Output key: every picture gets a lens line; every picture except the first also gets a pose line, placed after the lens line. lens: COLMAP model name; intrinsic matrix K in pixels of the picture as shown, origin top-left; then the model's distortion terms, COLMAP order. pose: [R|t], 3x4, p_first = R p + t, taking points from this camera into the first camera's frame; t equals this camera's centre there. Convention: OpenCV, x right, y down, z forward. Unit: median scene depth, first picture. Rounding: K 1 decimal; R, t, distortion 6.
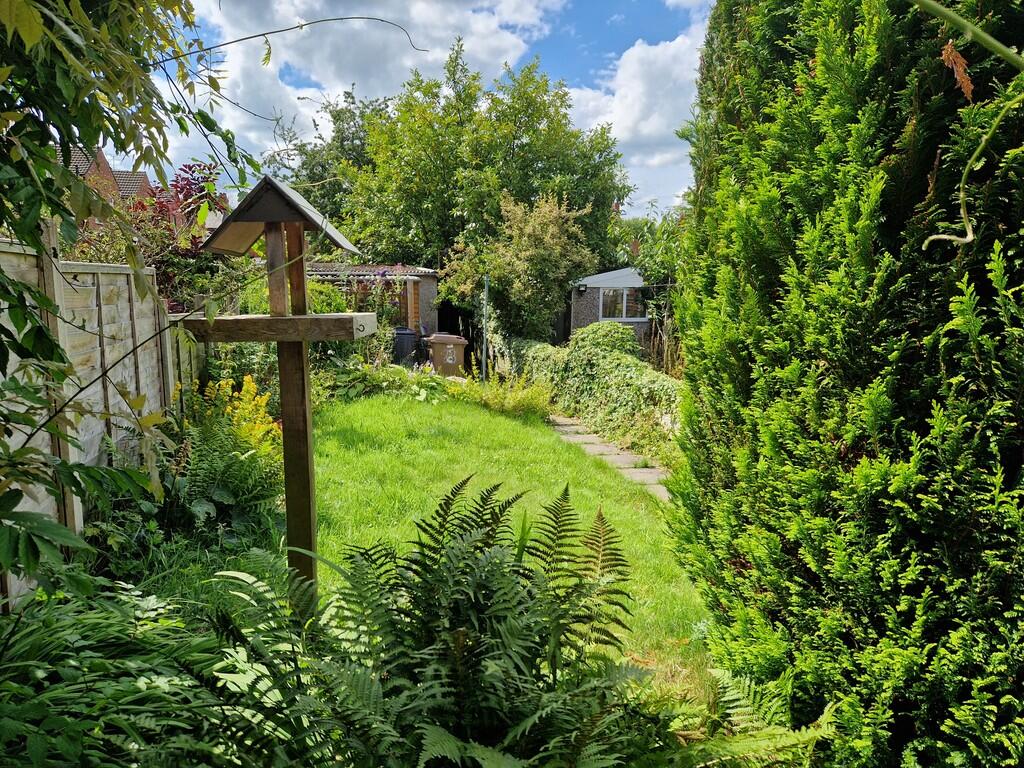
lens RADIAL K [[691.8, 0, 512.0], [0, 691.8, 384.0], [0, 0, 1]] dist [-0.000805, -0.000101]
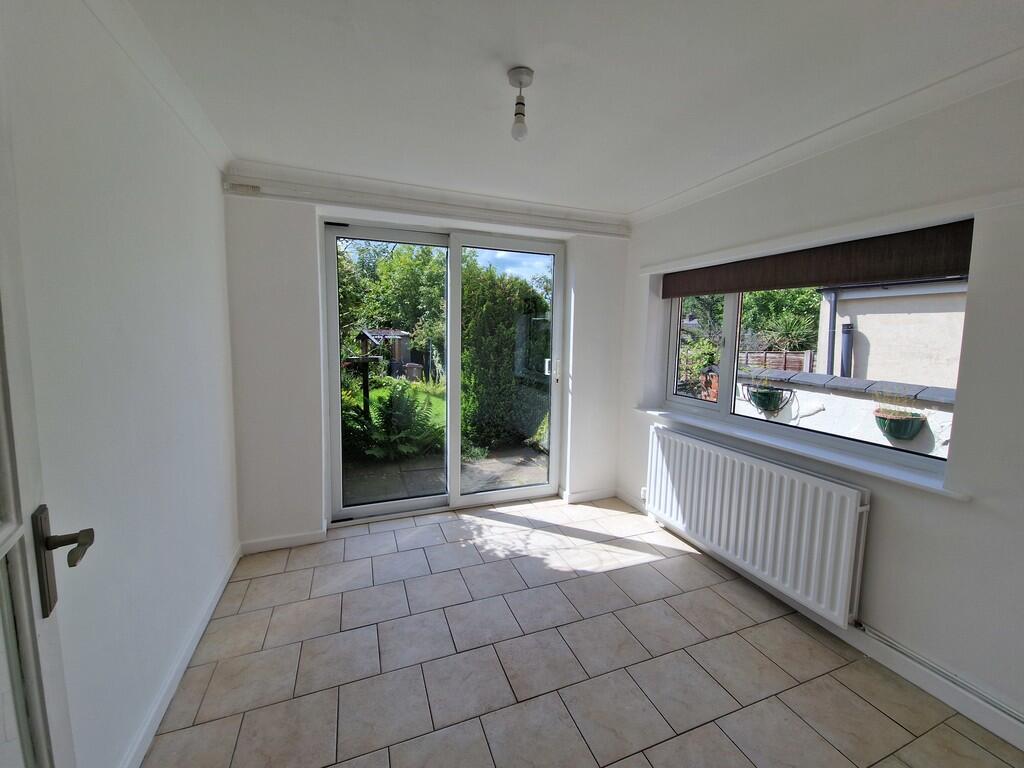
lens RADIAL K [[414.5, 0, 512.0], [0, 414.5, 384.0], [0, 0, 1]] dist [0.000121, -0.000043]
pose [[0.993082, 0.008592, 0.117107, 0.055851], [-0.005800, 0.999691, -0.024166, 0.020920], [-0.117278, 0.023319, 0.992825, -0.306598]]
